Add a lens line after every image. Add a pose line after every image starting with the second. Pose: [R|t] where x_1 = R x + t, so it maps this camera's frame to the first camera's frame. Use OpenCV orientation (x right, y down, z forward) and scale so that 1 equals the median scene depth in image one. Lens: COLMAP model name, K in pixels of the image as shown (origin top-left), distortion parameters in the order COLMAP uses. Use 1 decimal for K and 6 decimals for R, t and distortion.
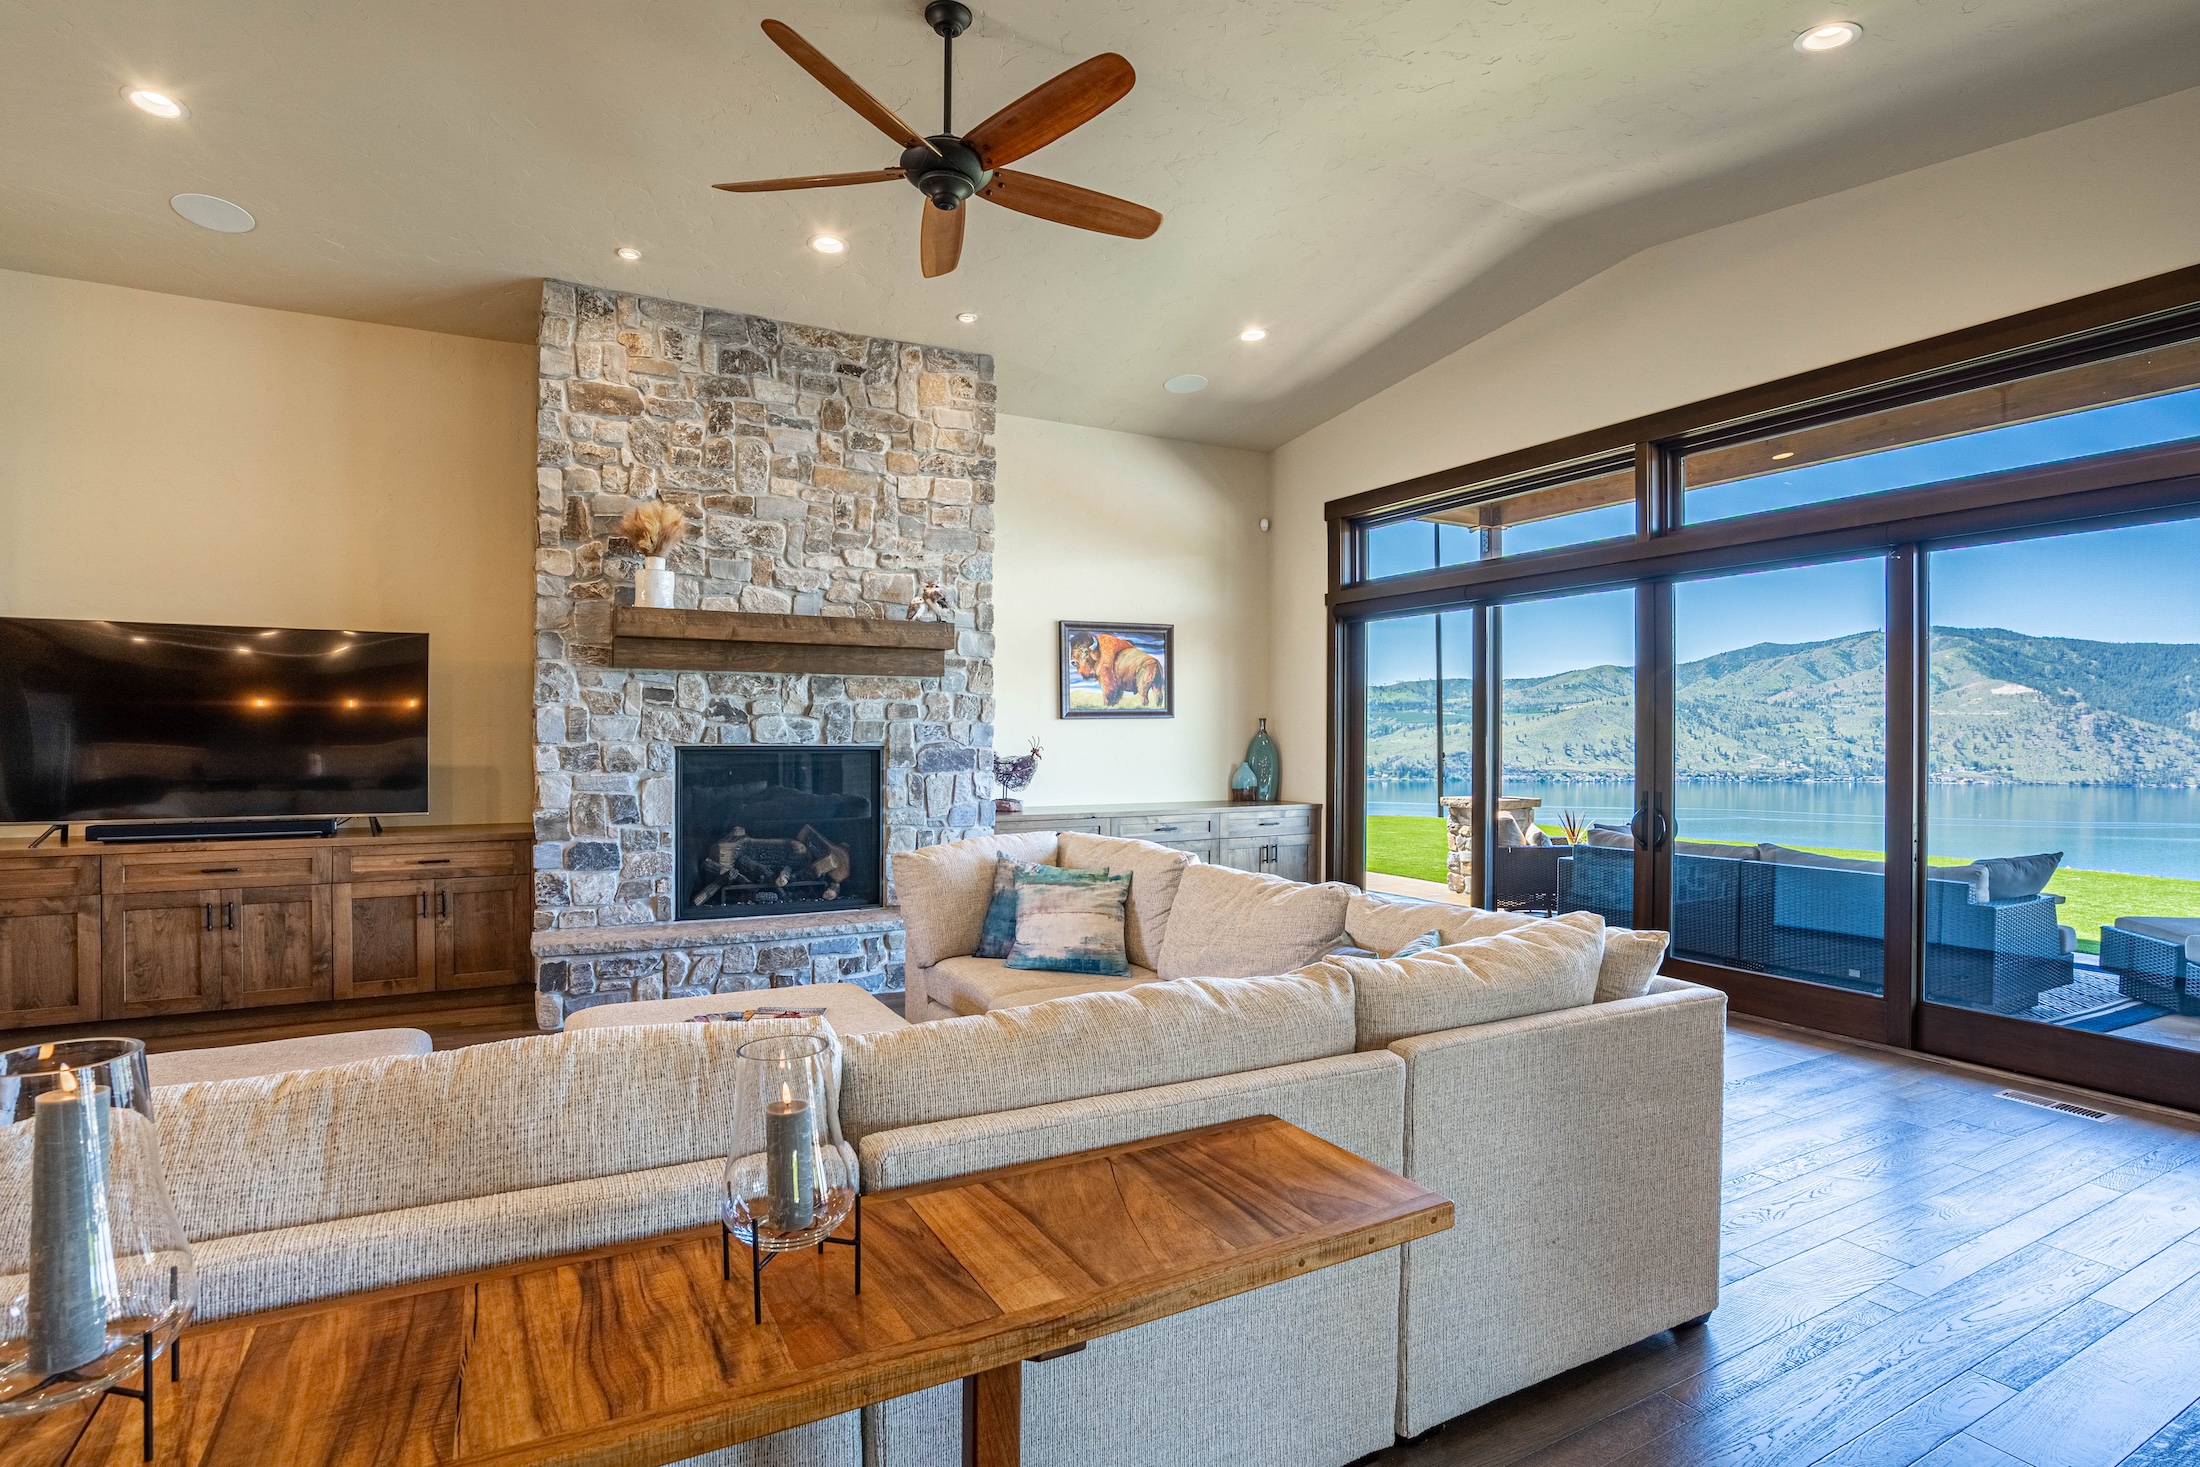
lens RADIAL K [[1046.4, 0, 1079.8], [0, 1046.4, 724.8], [0, 0, 1]] dist [-0.070917, 0.022263]
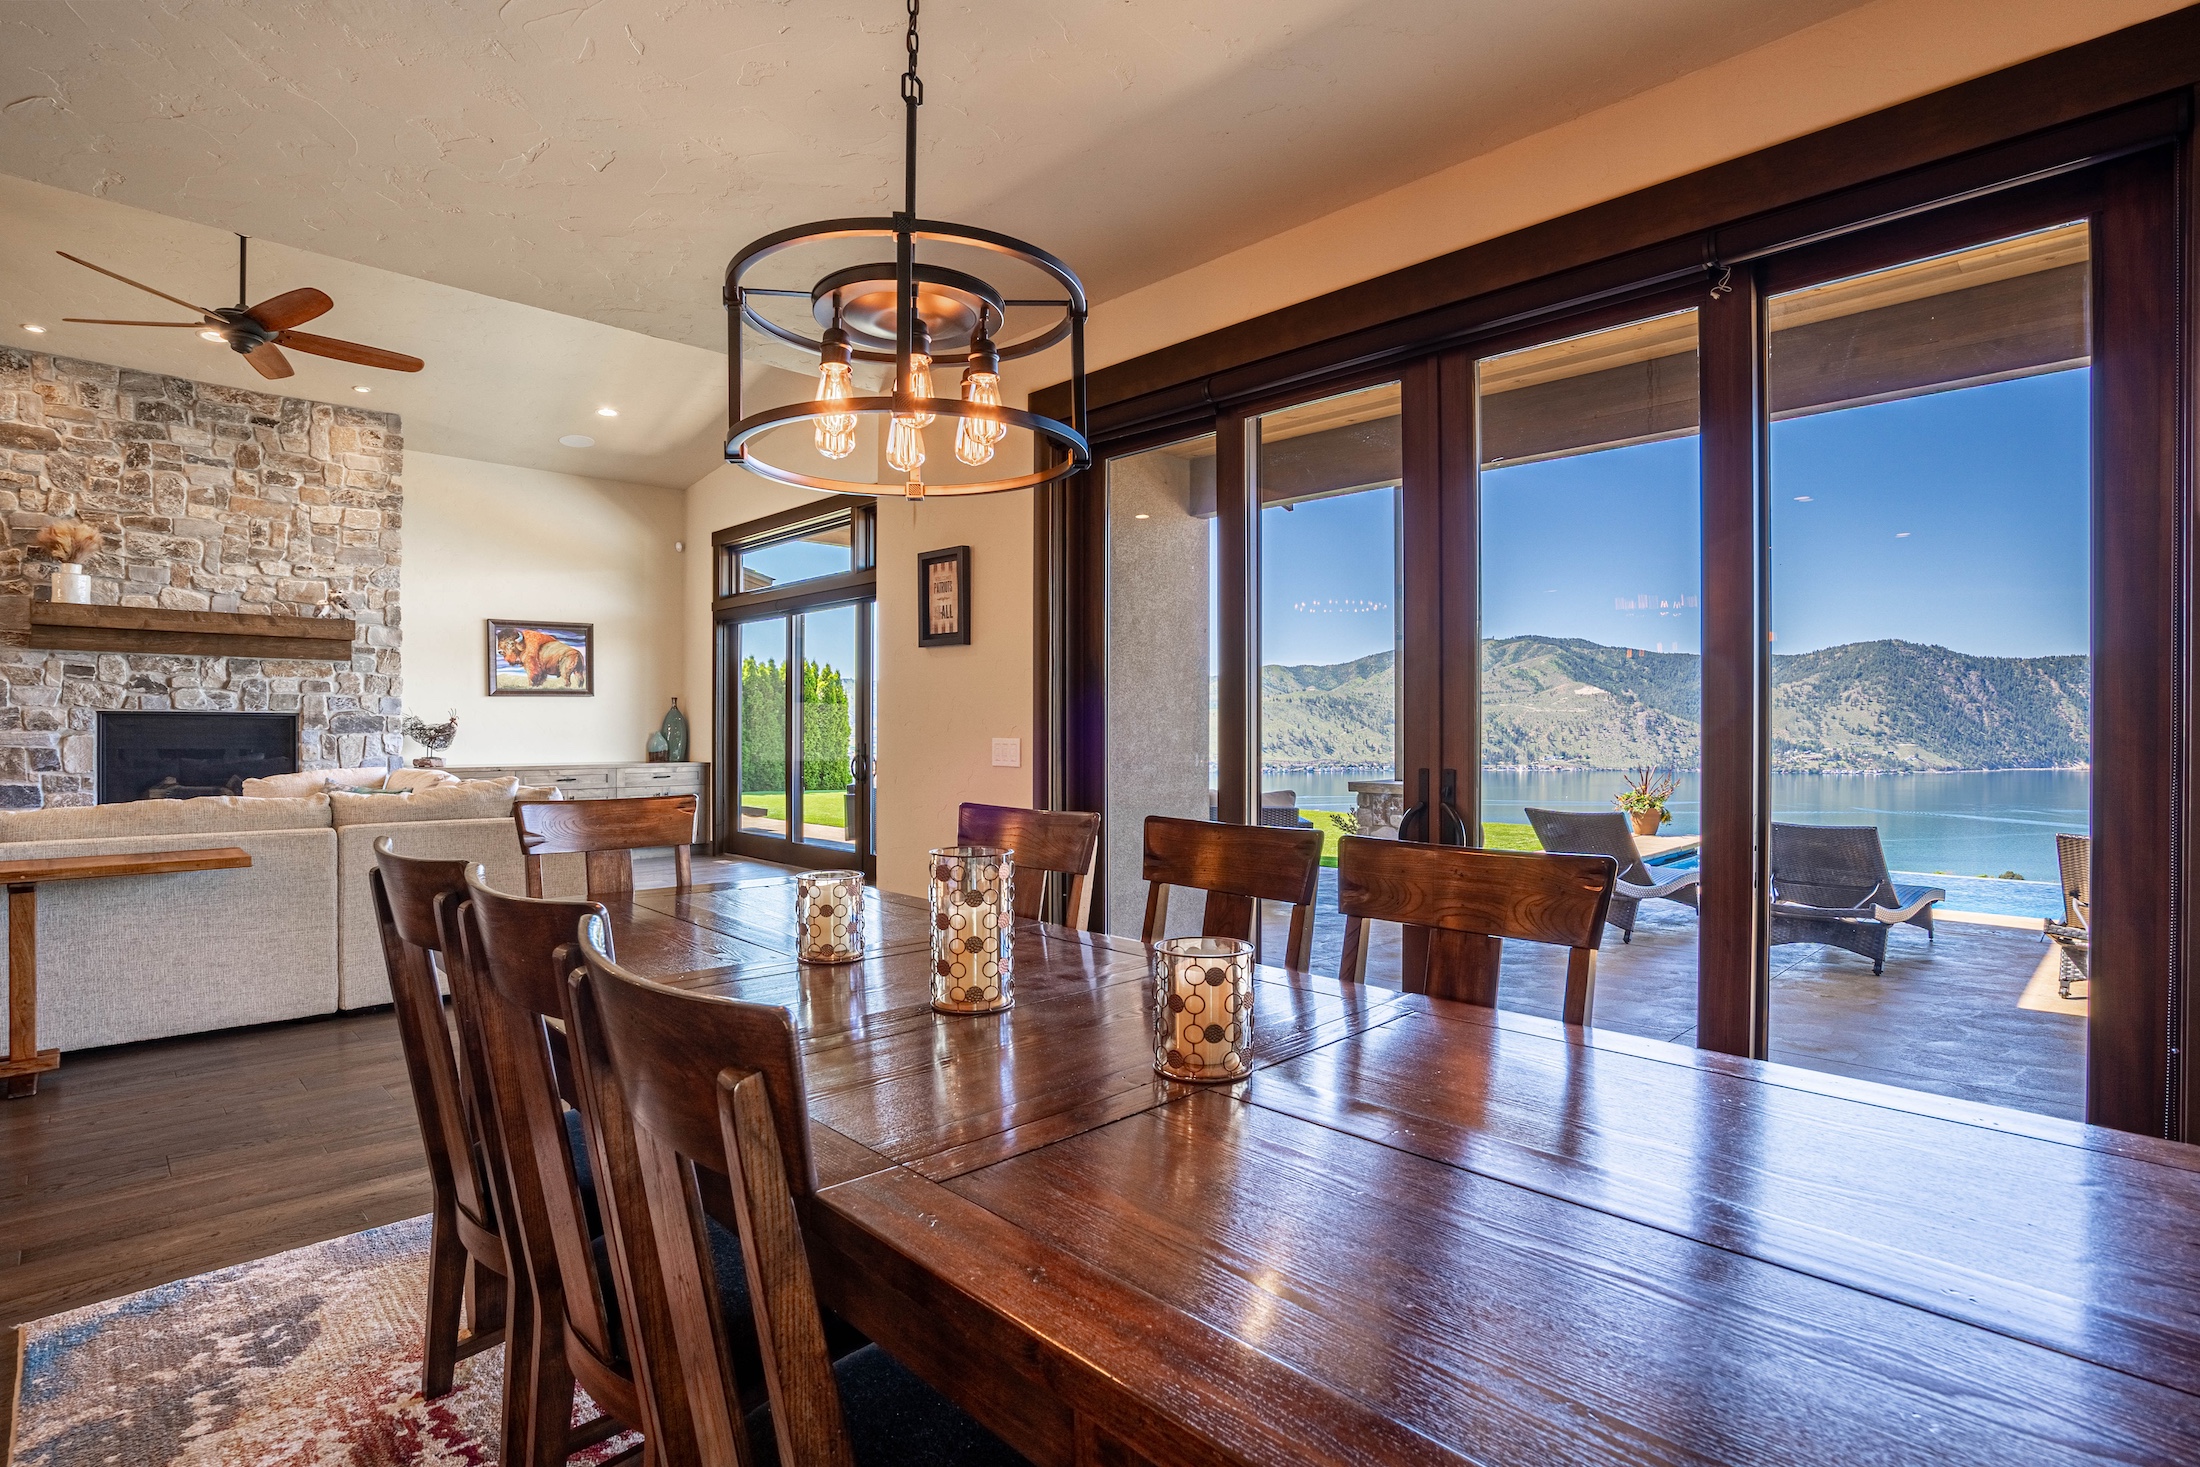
lens RADIAL K [[1059.2, 0, 1100.0], [0, 1059.2, 733.5], [0, 0, 1]] dist [-0.055392, 0.016788]
pose [[0.956430, -0.002240, 0.291954, 0.405494], [-0.001435, 0.999922, 0.012376, 0.029323], [-0.291959, -0.012256, 0.956352, -0.539016]]
